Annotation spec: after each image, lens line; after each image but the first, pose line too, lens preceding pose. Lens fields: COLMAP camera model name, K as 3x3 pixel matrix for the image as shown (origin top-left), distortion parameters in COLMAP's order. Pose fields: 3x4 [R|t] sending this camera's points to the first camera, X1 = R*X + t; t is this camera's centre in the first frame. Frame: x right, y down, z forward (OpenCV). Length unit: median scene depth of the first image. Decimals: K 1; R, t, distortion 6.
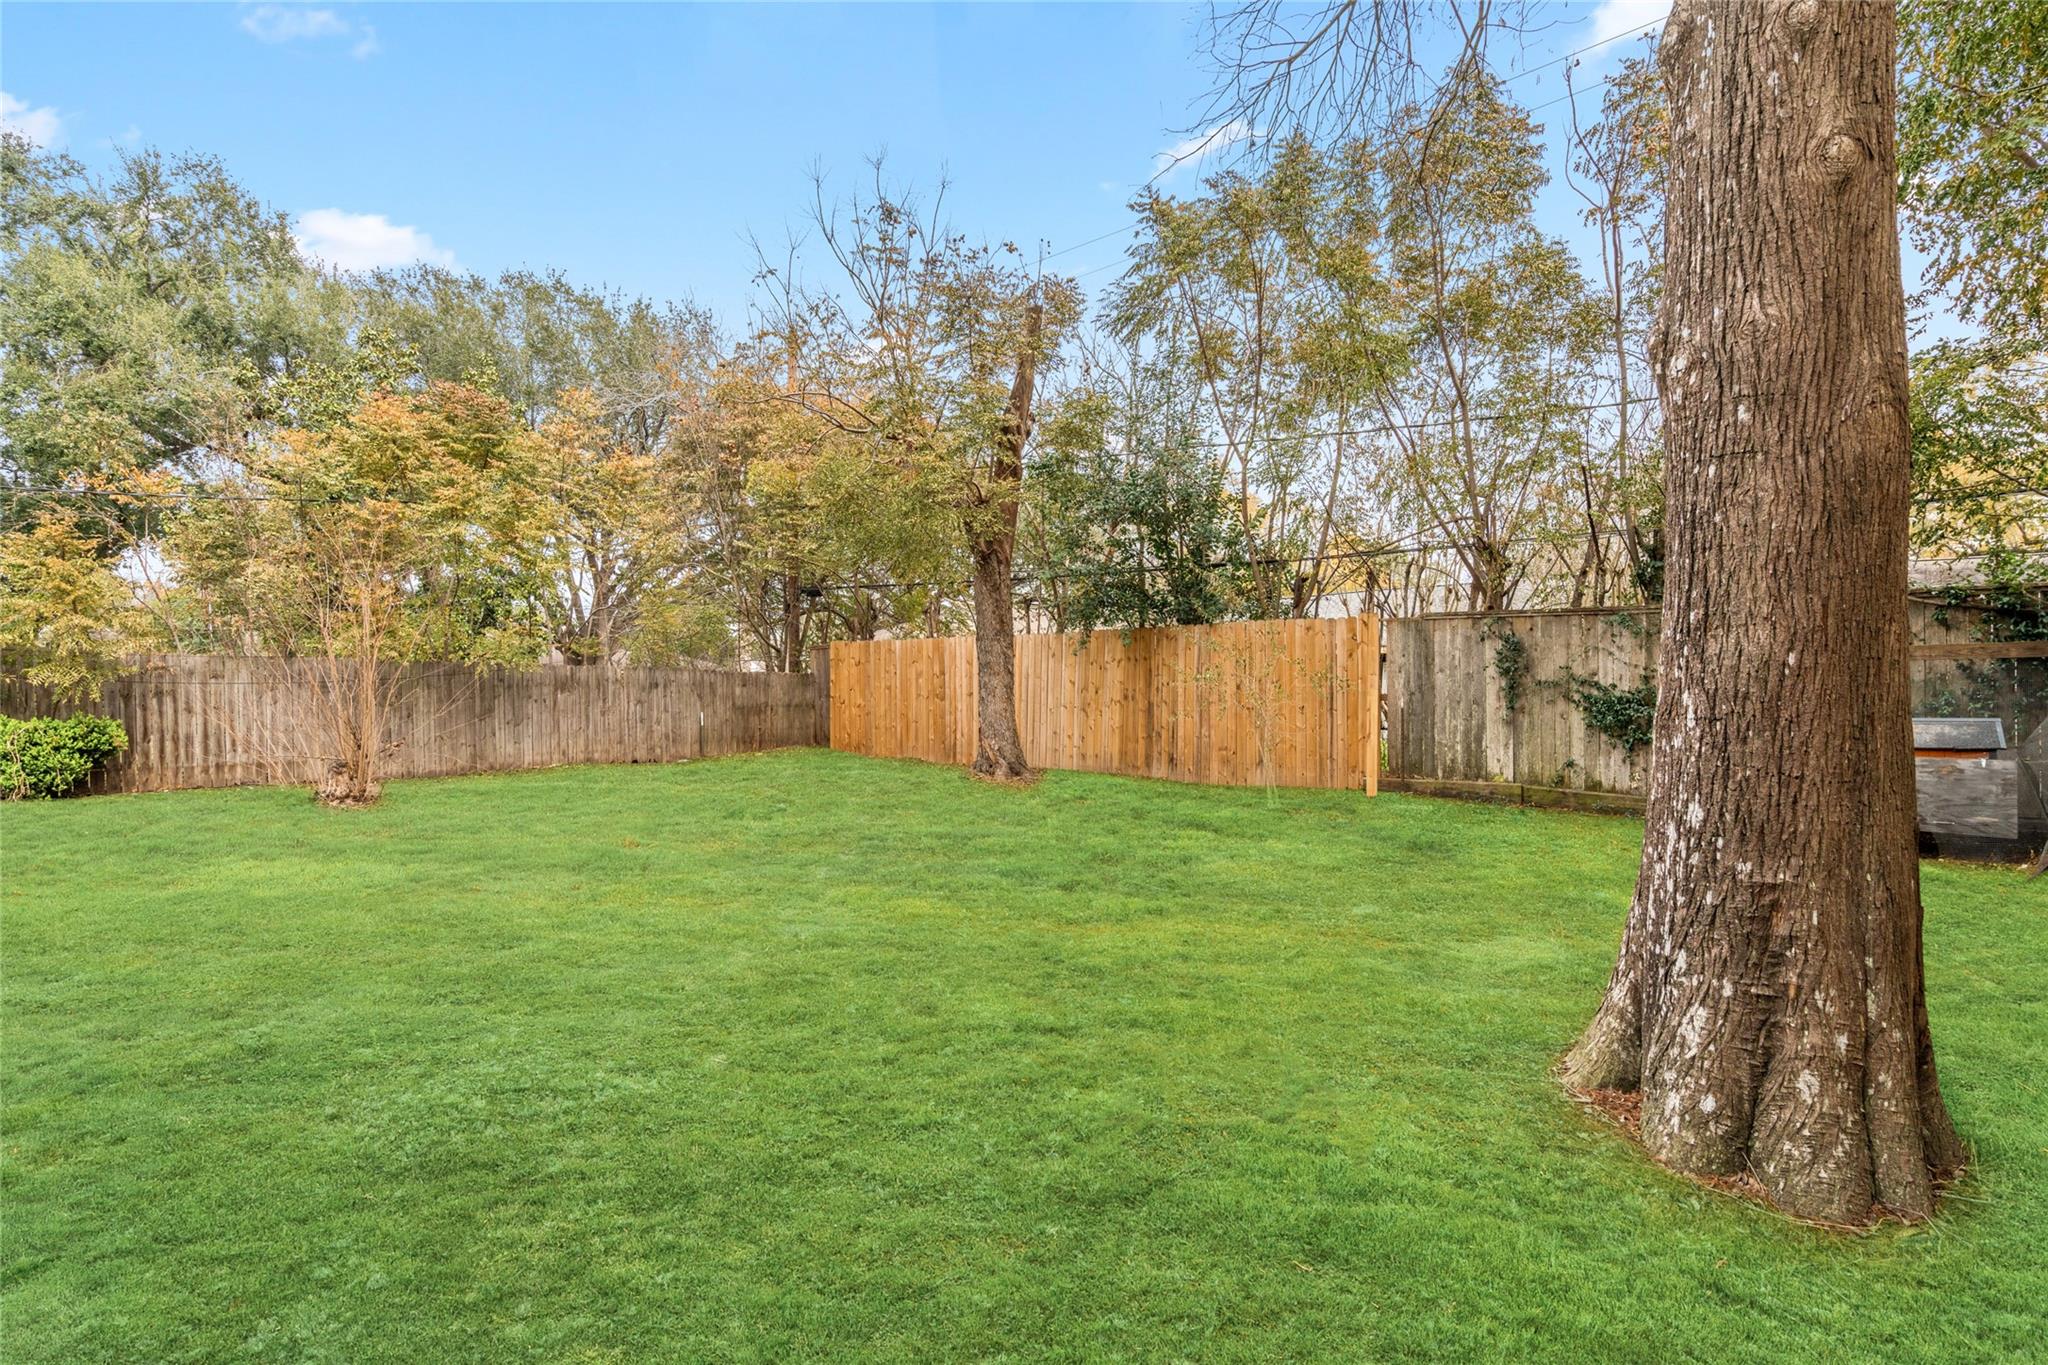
lens RADIAL K [[942.0, 0, 1028.0], [0, 942.0, 690.5], [0, 0, 1]] dist [-0.000083, 0.000103]
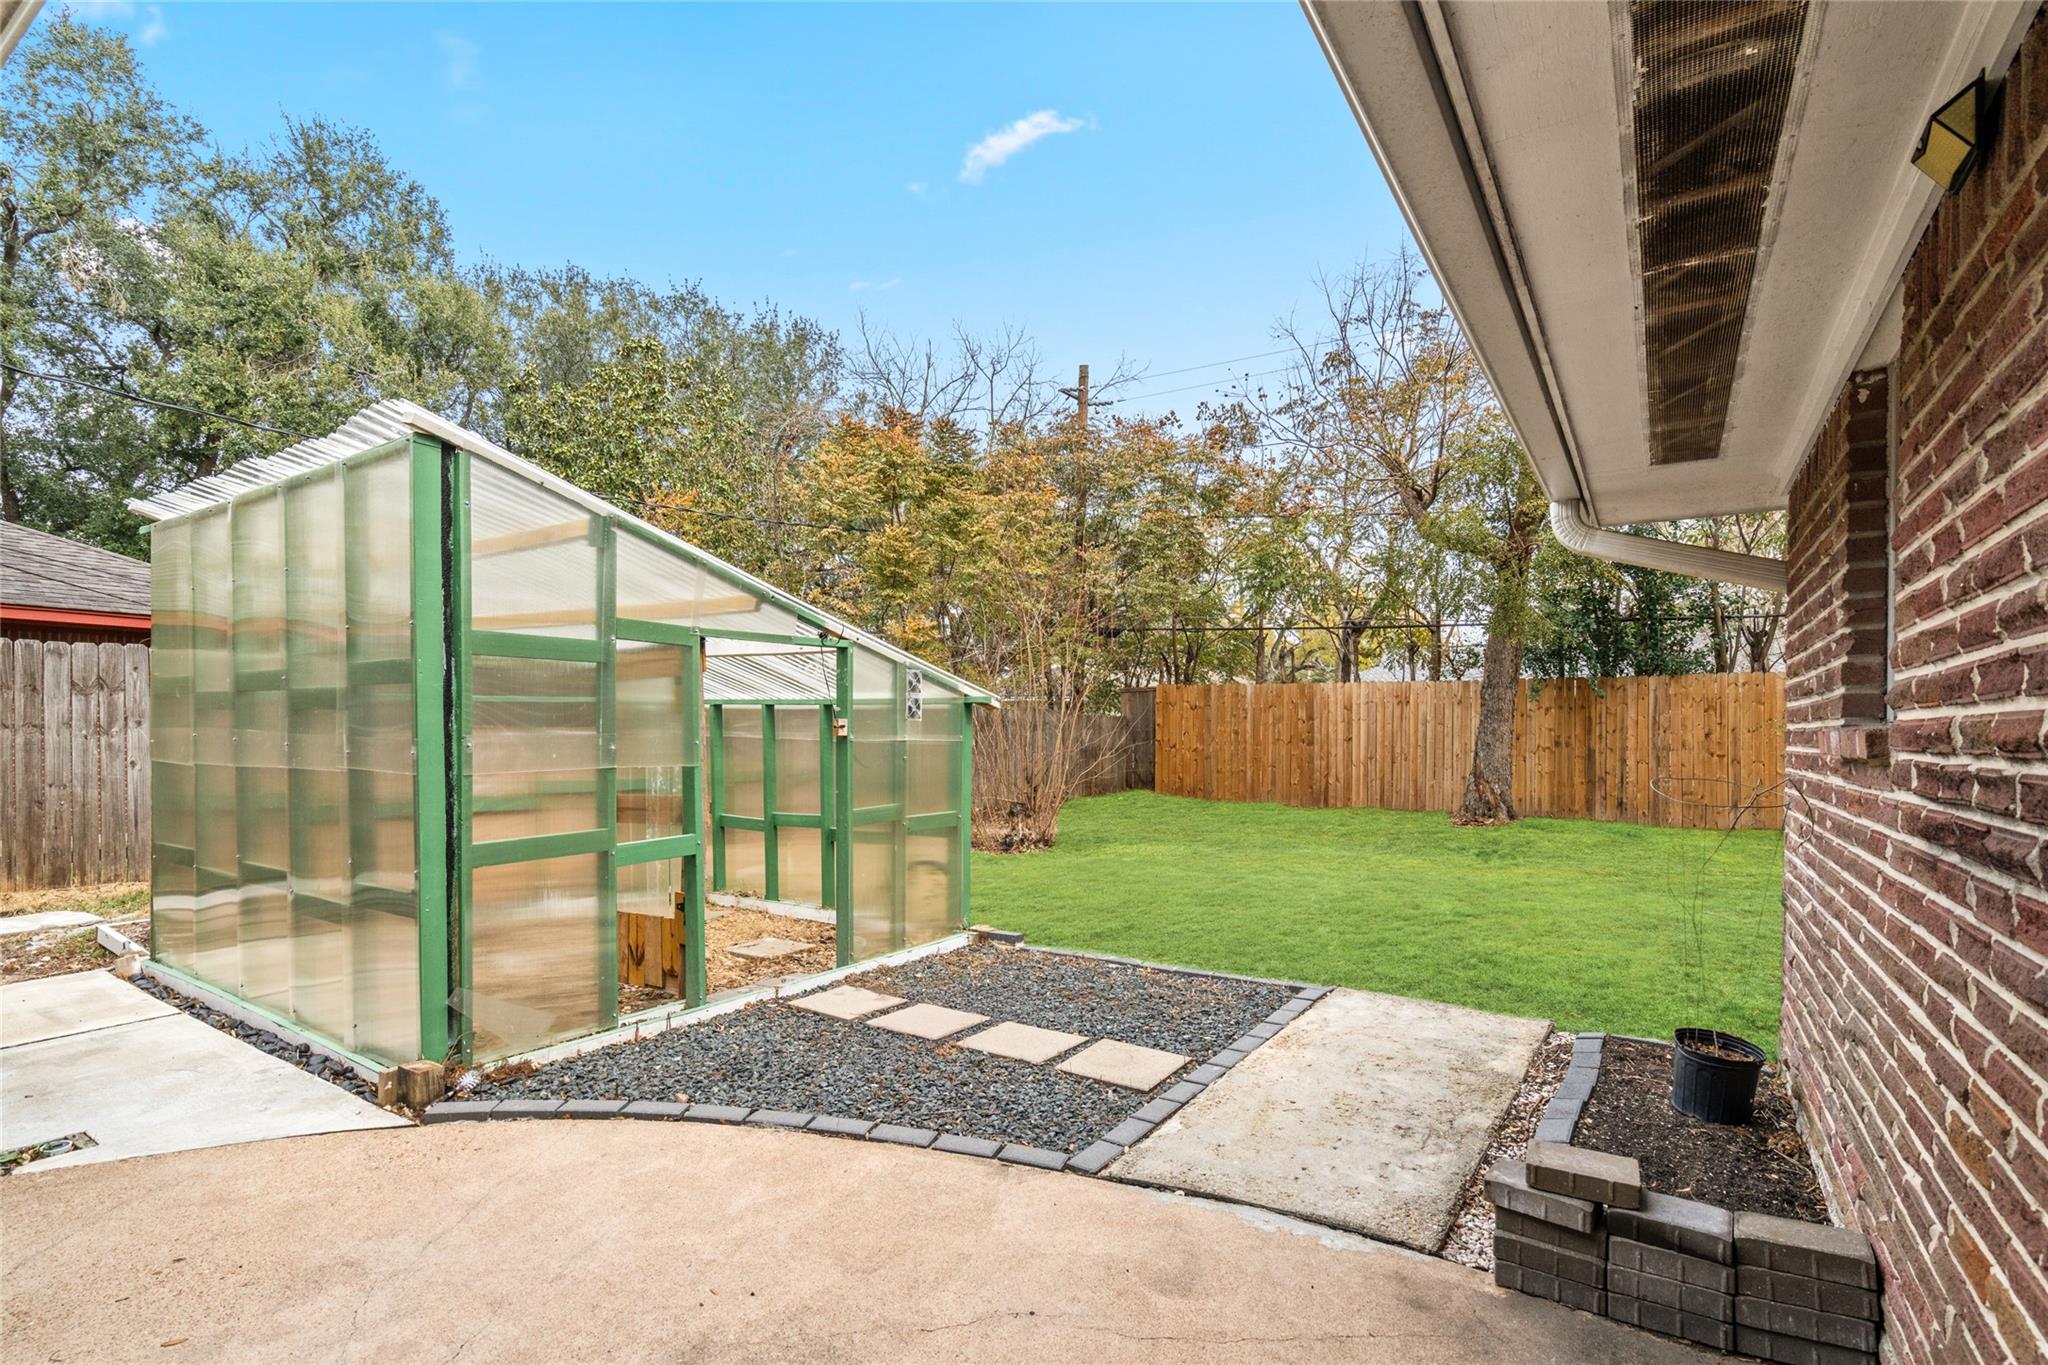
lens RADIAL K [[942.0, 0, 1060.6], [0, 942.0, 773.4], [0, 0, 1]] dist [-0.000083, 0.000103]
pose [[0.994282, 0.004885, 0.106678, -0.726488], [-0.009306, 0.999117, 0.040980, 0.002960], [-0.106383, -0.041738, 0.993449, 0.032329]]
